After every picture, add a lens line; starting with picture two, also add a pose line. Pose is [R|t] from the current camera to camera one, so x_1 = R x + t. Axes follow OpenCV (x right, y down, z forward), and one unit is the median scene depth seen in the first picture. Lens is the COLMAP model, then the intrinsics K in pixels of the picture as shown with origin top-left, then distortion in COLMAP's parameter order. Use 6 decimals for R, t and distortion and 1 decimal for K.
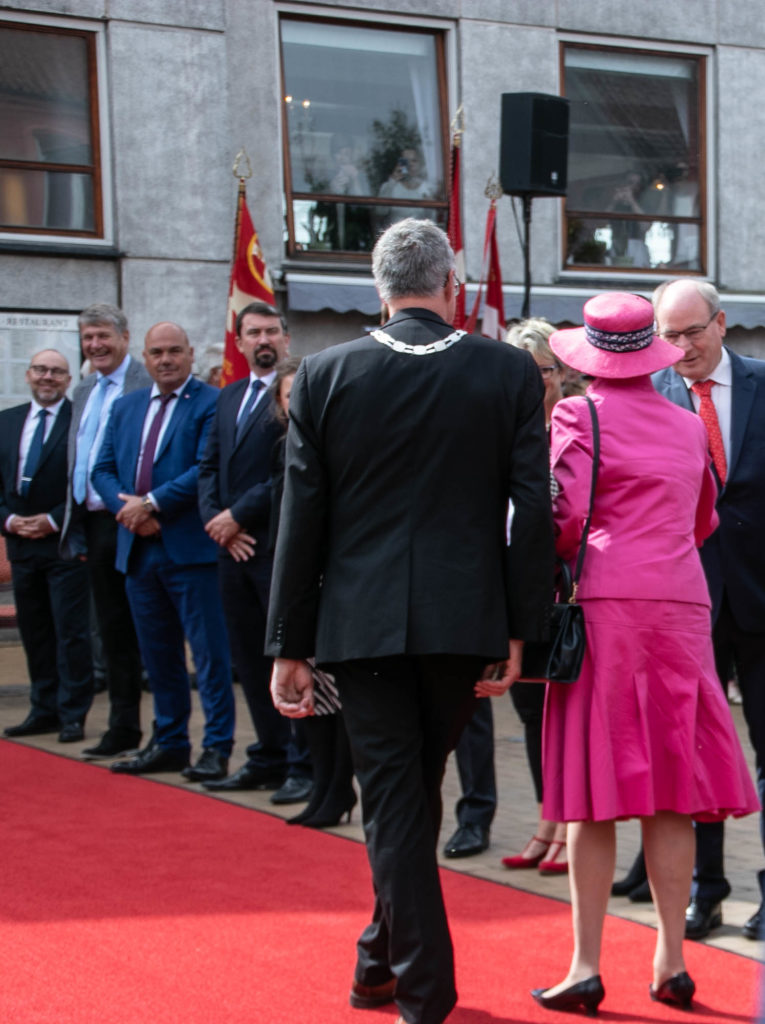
lens RADIAL K [[1980.9, 0, 382.5], [0, 1980.9, 512.0], [0, 0, 1]] dist [0.272537, 0.223027]
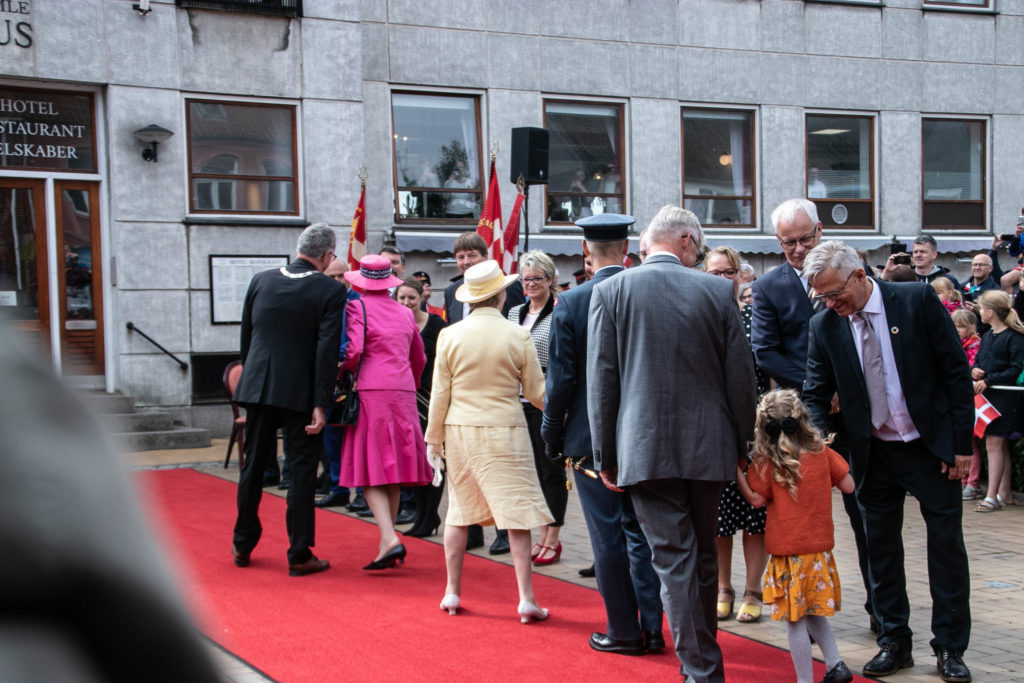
lens RADIAL K [[1575.3, 0, 511.5], [0, 1575.3, 385.3], [0, 0, 1]] dist [0.141259, 0.693462]
pose [[0.981471, -0.012099, -0.191228, 0.328259], [0.012020, 0.999927, -0.001572, 0.024050], [0.191233, -0.000755, 0.981544, -0.392334]]
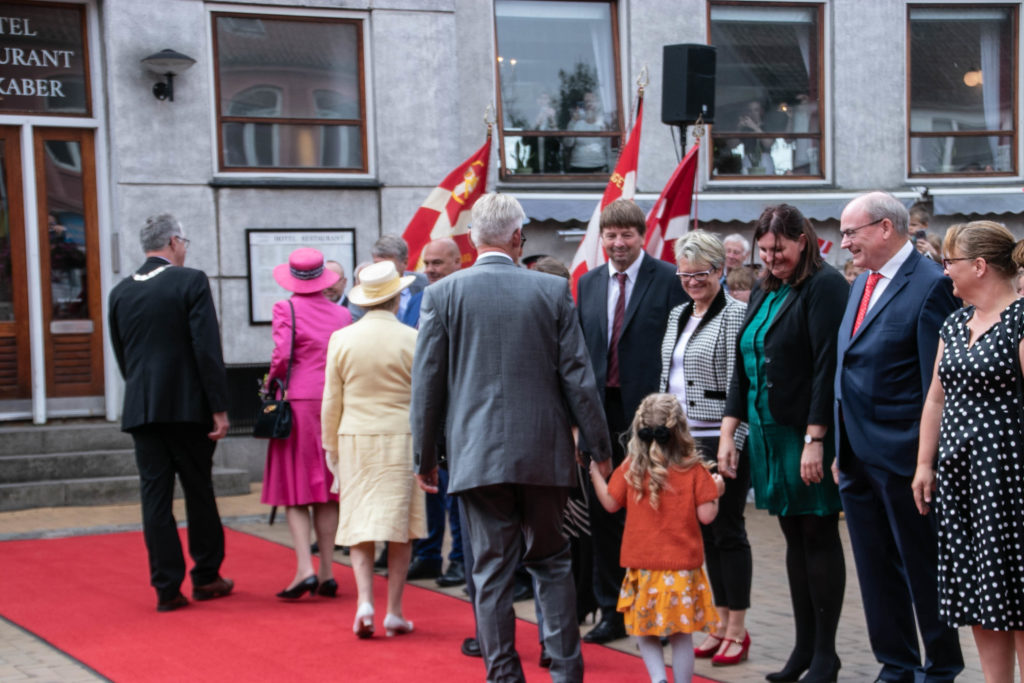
lens RADIAL K [[2286.8, 0, 521.4], [0, 2286.8, 371.2], [0, 0, 1]] dist [0.512304, 2.187944]
pose [[0.962817, -0.023756, -0.269107, 0.366043], [0.019287, 0.999629, -0.019236, 0.026246], [0.269464, 0.013331, 0.962918, -0.443492]]
